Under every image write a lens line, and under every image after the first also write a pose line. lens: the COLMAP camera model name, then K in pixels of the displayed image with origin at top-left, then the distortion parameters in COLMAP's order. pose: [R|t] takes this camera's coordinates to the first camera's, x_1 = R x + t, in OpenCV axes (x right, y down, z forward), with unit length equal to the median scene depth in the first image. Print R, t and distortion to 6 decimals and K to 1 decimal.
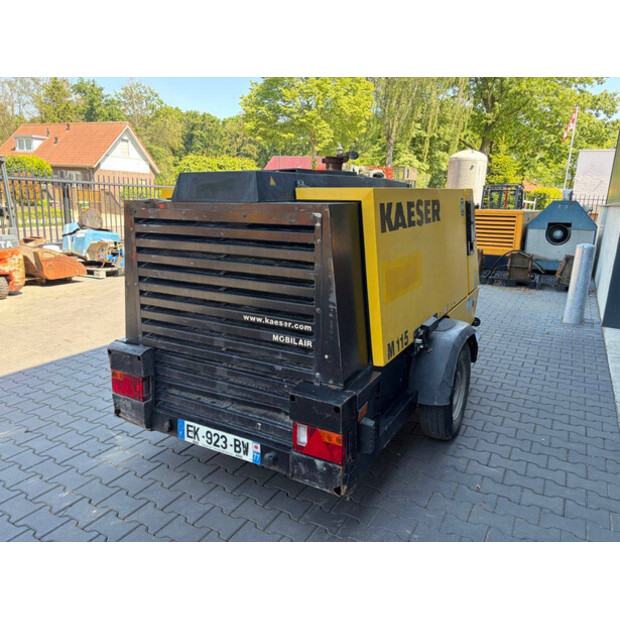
lens RADIAL K [[474.6, 0, 308.3], [0, 474.6, 306.9], [0, 0, 1]] dist [0.054581, -0.073716]
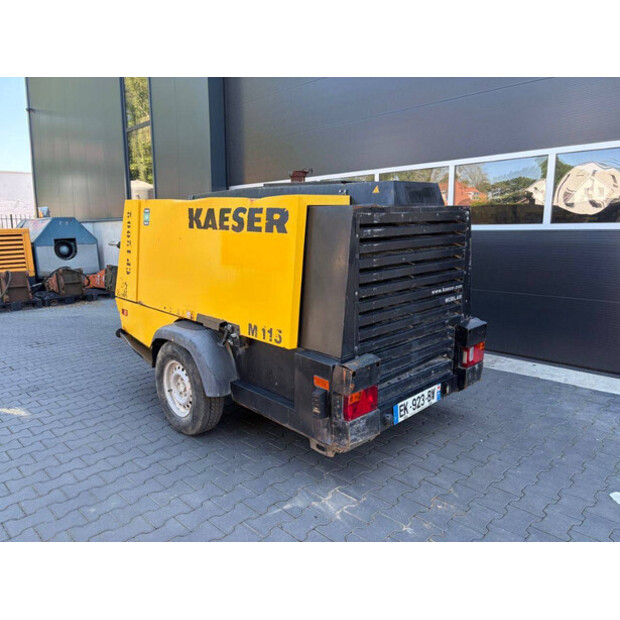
lens RADIAL K [[474.6, 0, 308.3], [0, 474.6, 306.9], [0, 0, 1]] dist [0.054581, -0.073716]
pose [[0.267397, -0.194641, 0.943723, -1.391127], [0.234691, 0.963048, 0.132129, -0.183183], [-0.934569, 0.186153, 0.303197, 0.868046]]
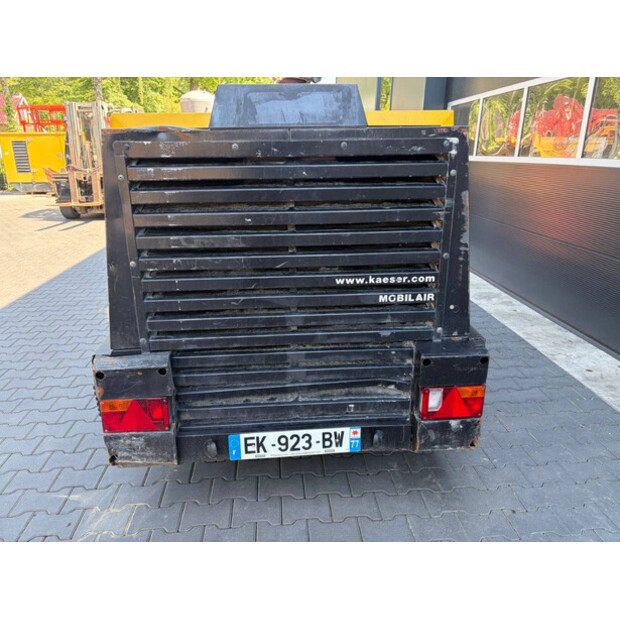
lens RADIAL K [[474.6, 0, 308.3], [0, 474.6, 306.9], [0, 0, 1]] dist [0.054581, -0.073716]
pose [[0.826312, -0.199417, 0.526727, -0.556772], [0.143843, 0.978926, 0.144961, -0.053370], [-0.544534, -0.044017, 0.837583, 0.344415]]
